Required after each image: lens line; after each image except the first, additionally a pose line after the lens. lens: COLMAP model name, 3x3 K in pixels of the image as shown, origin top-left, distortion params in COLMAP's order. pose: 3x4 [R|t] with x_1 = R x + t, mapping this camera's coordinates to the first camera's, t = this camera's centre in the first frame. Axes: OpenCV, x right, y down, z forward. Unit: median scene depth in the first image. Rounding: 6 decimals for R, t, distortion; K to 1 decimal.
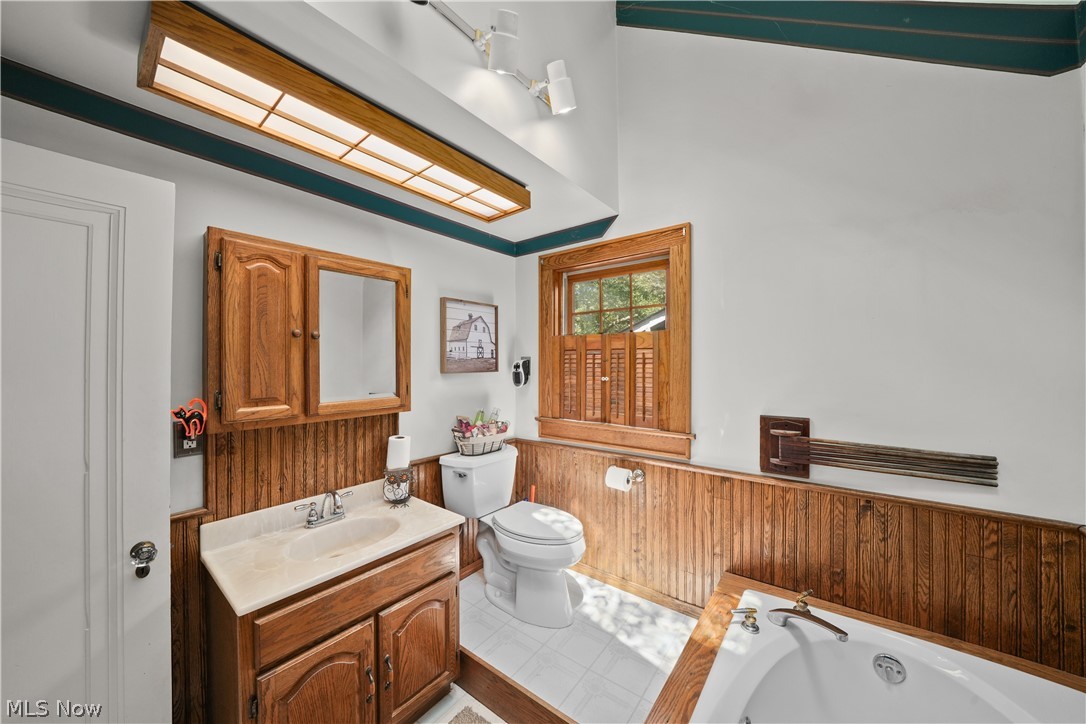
lens RADIAL K [[378.3, 0, 543.2], [0, 378.3, 364.4], [0, 0, 1]] dist [-0.009026, -0.000259]
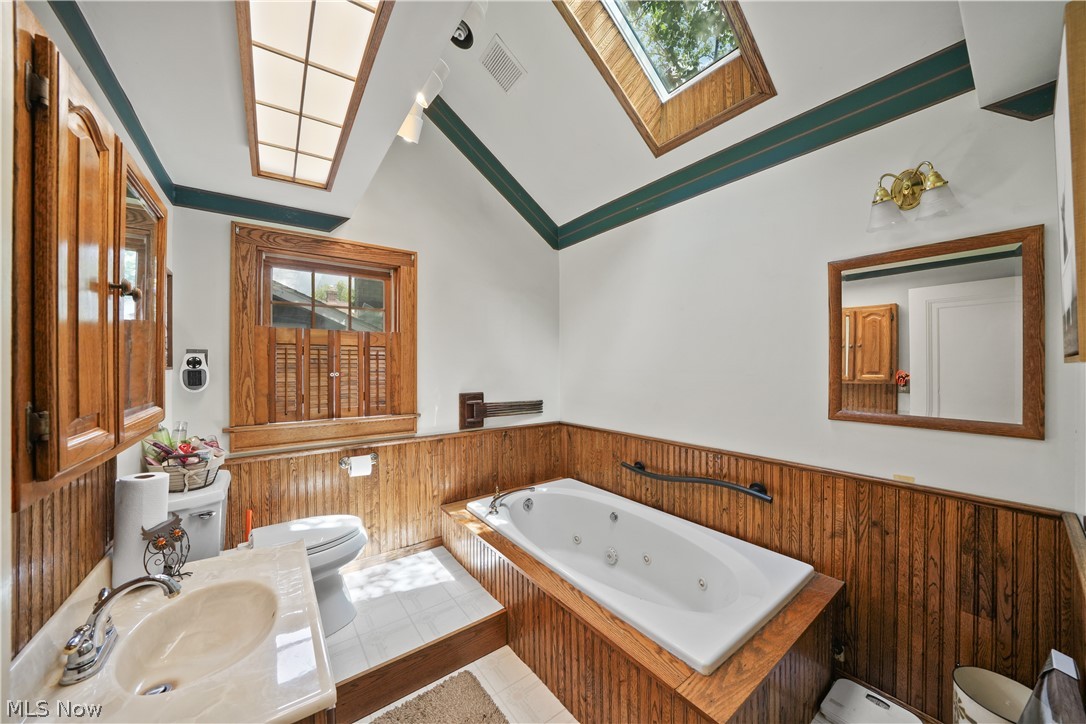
lens RADIAL K [[378.3, 0, 540.4], [0, 378.3, 359.8], [0, 0, 1]] dist [-0.009026, -0.000259]
pose [[0.288130, 0.005537, 0.957575, -0.709857], [-0.001337, 0.999985, -0.005380, 0.004204], [-0.957590, 0.000270, 0.288133, 0.203438]]
